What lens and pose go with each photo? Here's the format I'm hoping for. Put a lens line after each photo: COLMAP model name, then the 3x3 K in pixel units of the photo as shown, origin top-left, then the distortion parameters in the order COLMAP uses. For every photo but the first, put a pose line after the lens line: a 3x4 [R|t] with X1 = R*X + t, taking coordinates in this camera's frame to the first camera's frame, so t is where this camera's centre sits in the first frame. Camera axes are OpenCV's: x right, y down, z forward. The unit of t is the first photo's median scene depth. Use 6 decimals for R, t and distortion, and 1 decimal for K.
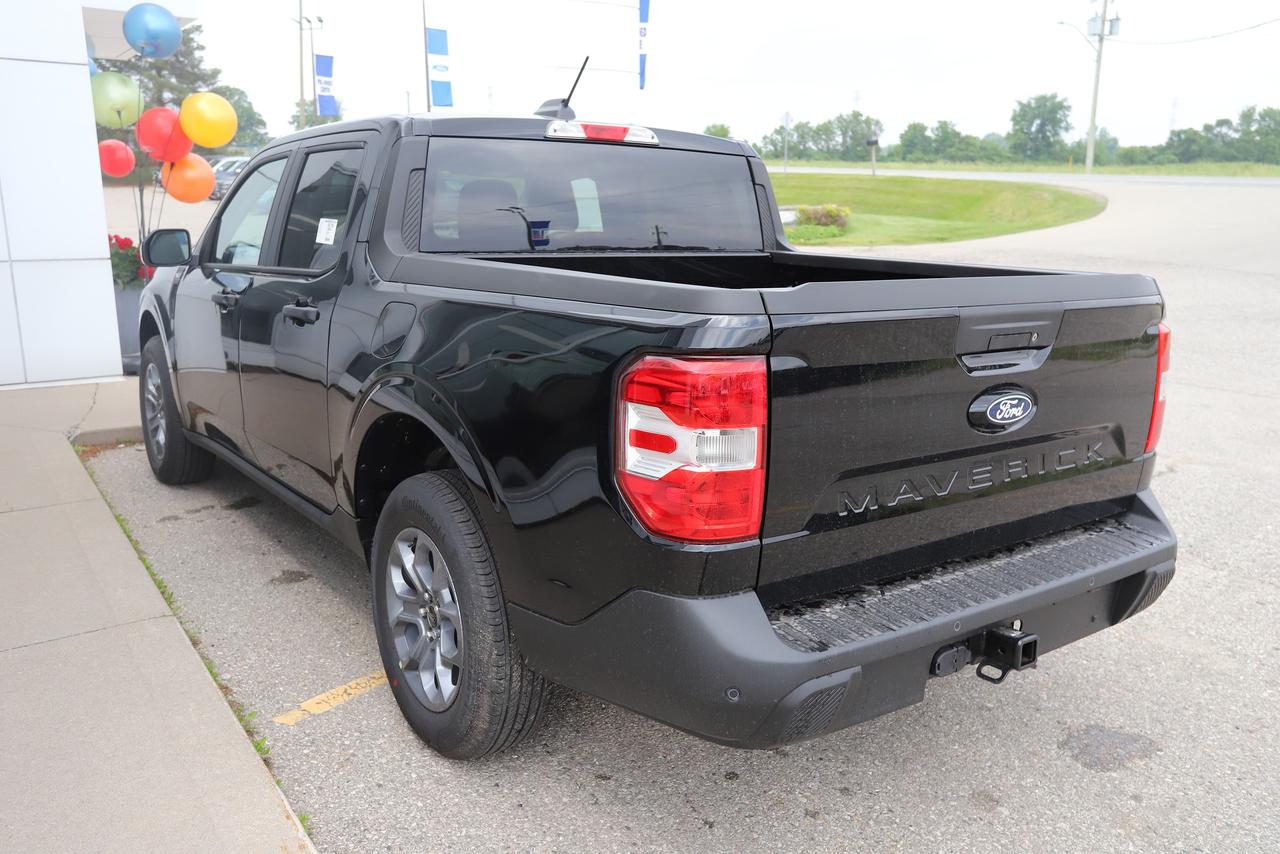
lens RADIAL K [[1062.5, 0, 640.0], [0, 1062.5, 427.0], [0, 0, 1]] dist [0.006219, 0.010522]
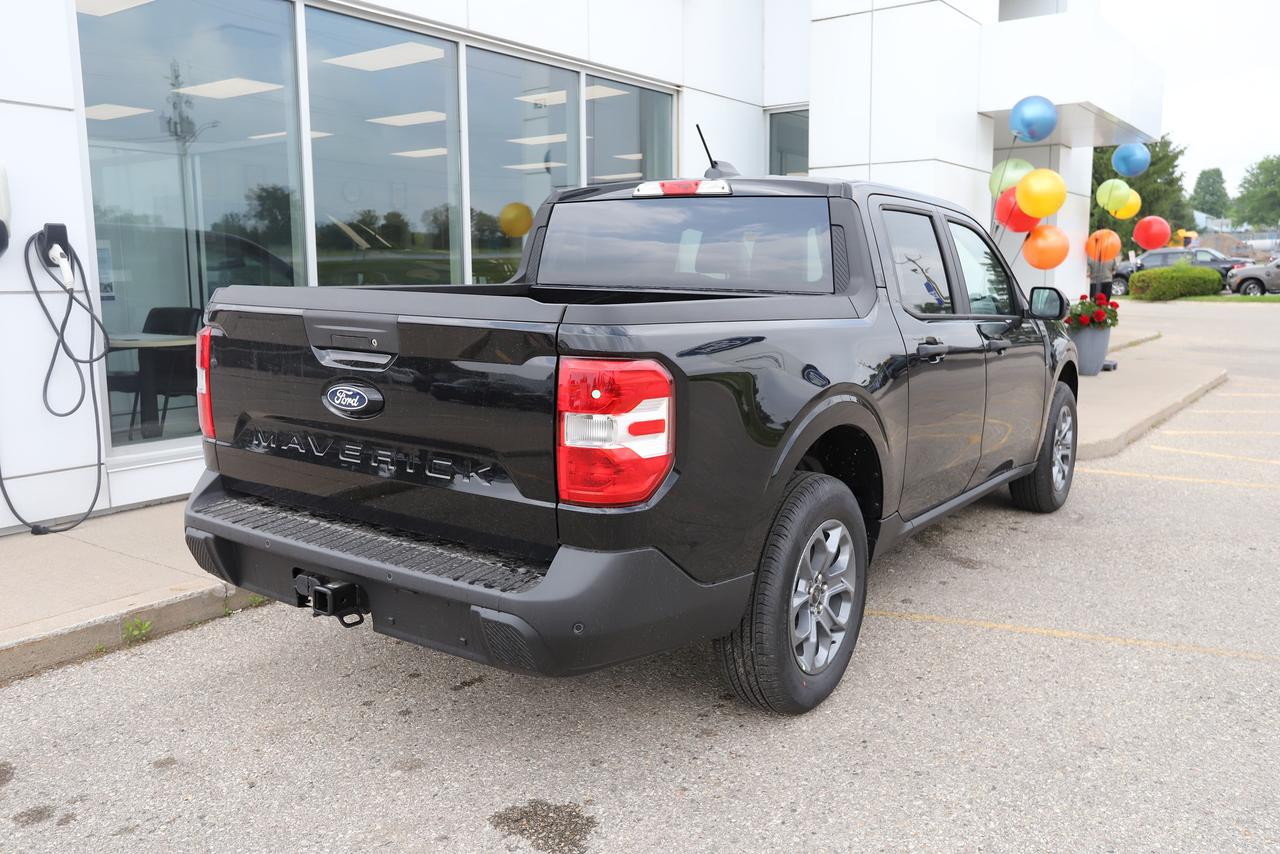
lens RADIAL K [[1028.7, 0, 640.0], [0, 1028.7, 427.0], [0, 0, 1]] dist [-0.006409, 0.001386]
pose [[0.330468, 0.132138, -0.934521, 0.945271], [-0.199536, 0.977552, 0.067662, -0.079187], [0.922484, 0.164110, 0.349416, 0.549439]]
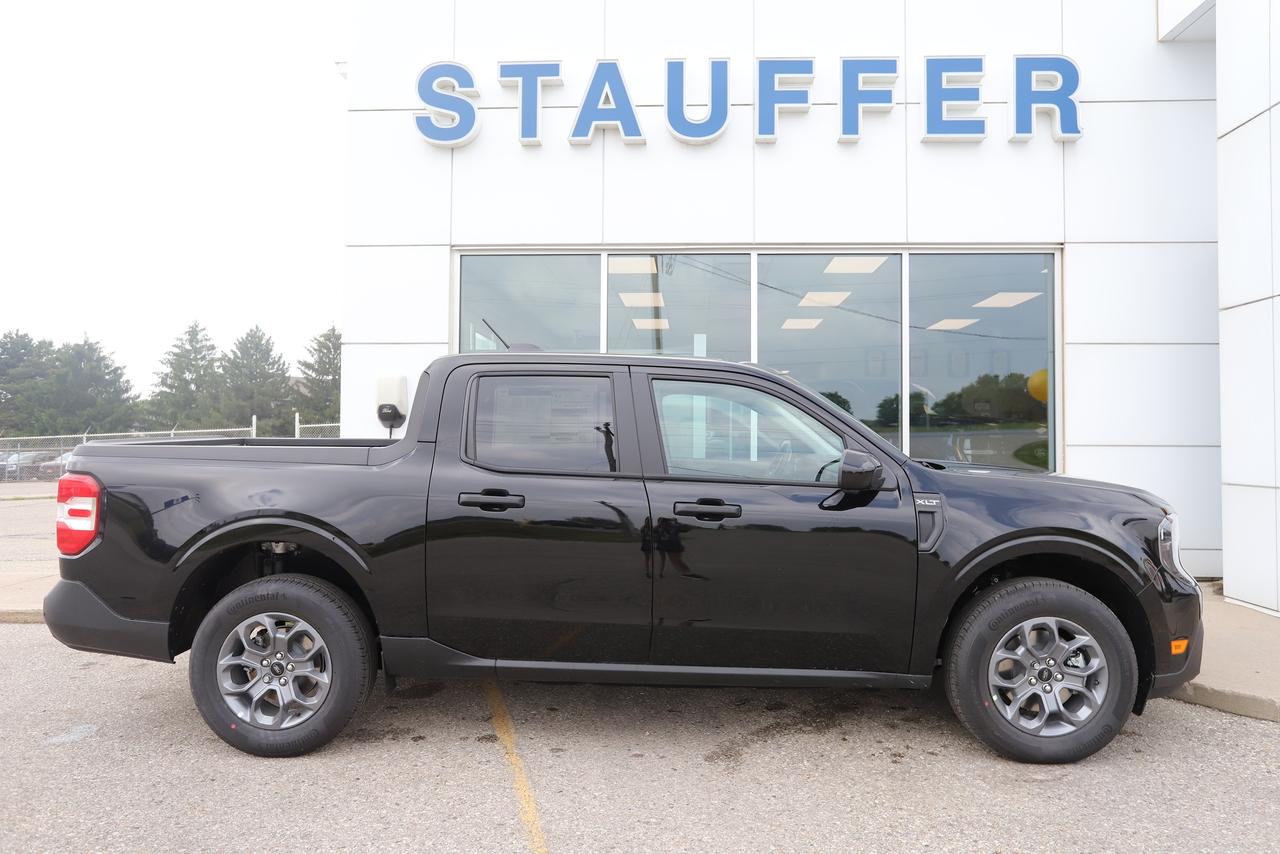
lens RADIAL K [[833.5, 0, 640.0], [0, 833.5, 427.0], [0, 0, 1]] dist [0.004224, 0.002062]
pose [[-0.636660, -0.035486, -0.770328, 0.682661], [-0.170039, 0.980813, 0.095351, -0.327308], [0.752164, 0.191692, -0.630479, 1.816496]]
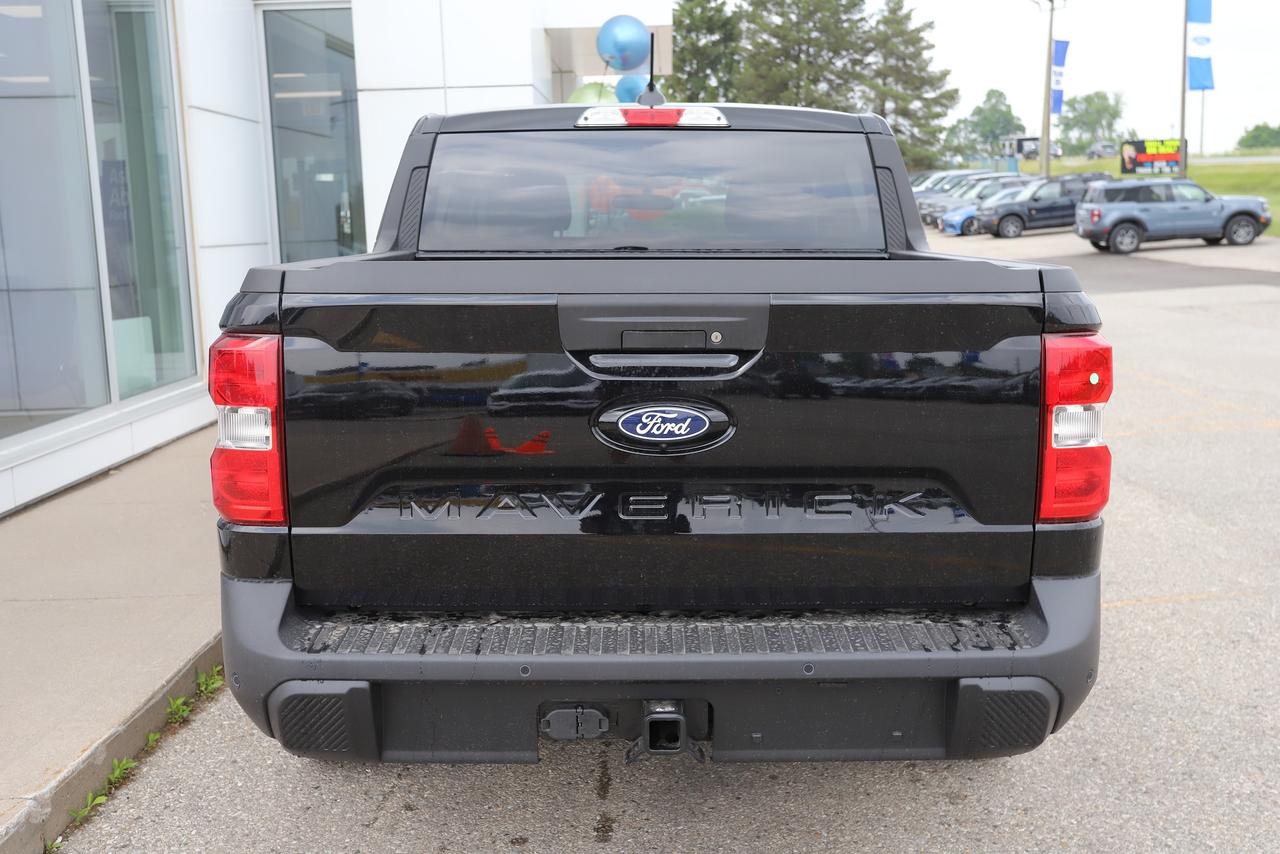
lens RADIAL K [[1336.5, 0, 640.0], [0, 1336.5, 427.0], [0, 0, 1]] dist [0.048626, -0.008223]
pose [[0.812402, 0.064390, -0.579532, 0.559877], [-0.098192, 0.994798, -0.027118, 0.008865], [0.574771, 0.078936, 0.814498, 0.099451]]
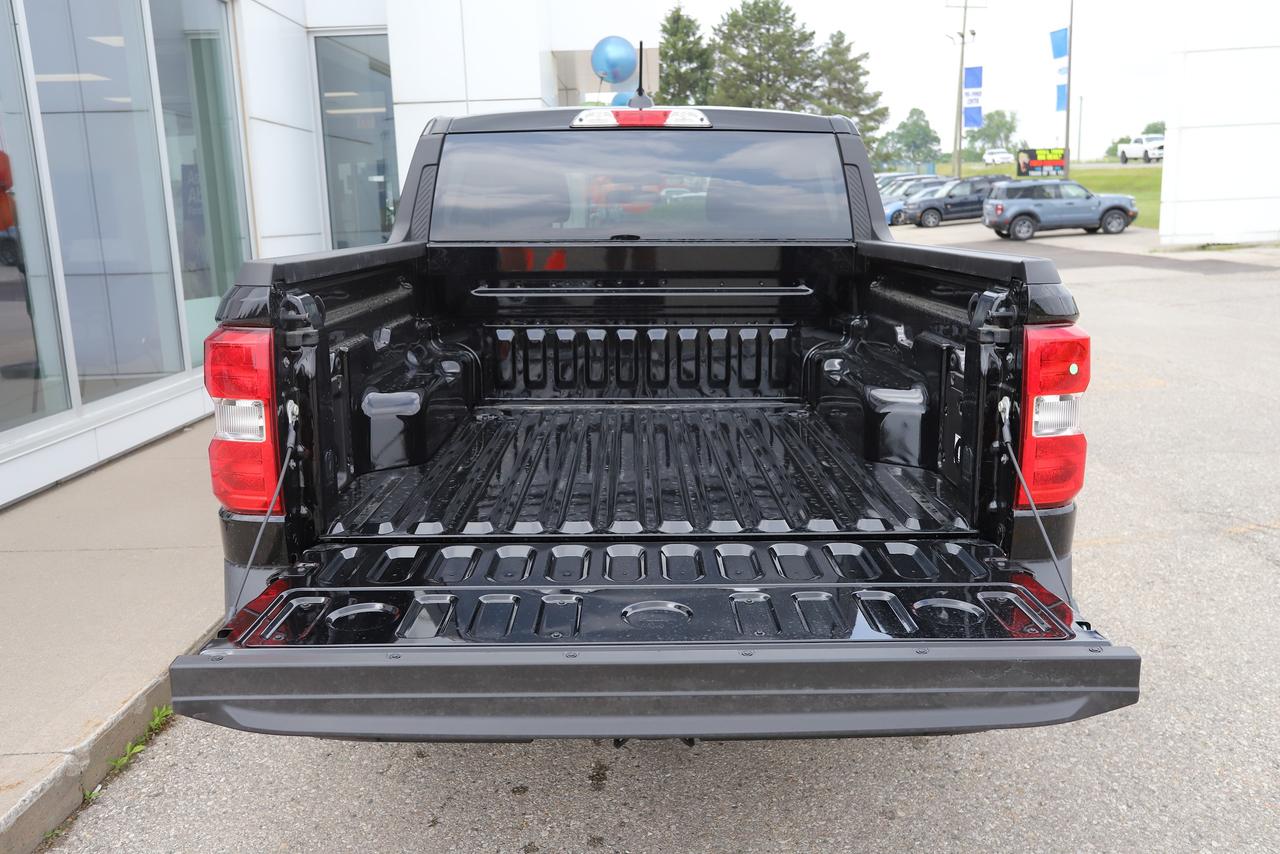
lens RADIAL K [[1053.1, 0, 640.0], [0, 1053.1, 427.0], [0, 0, 1]] dist [0.006302, 0.011395]
pose [[0.815738, 0.088973, -0.571537, 0.487114], [-0.095295, 0.995269, 0.018926, -0.014001], [0.570517, 0.039026, 0.820358, 0.203140]]
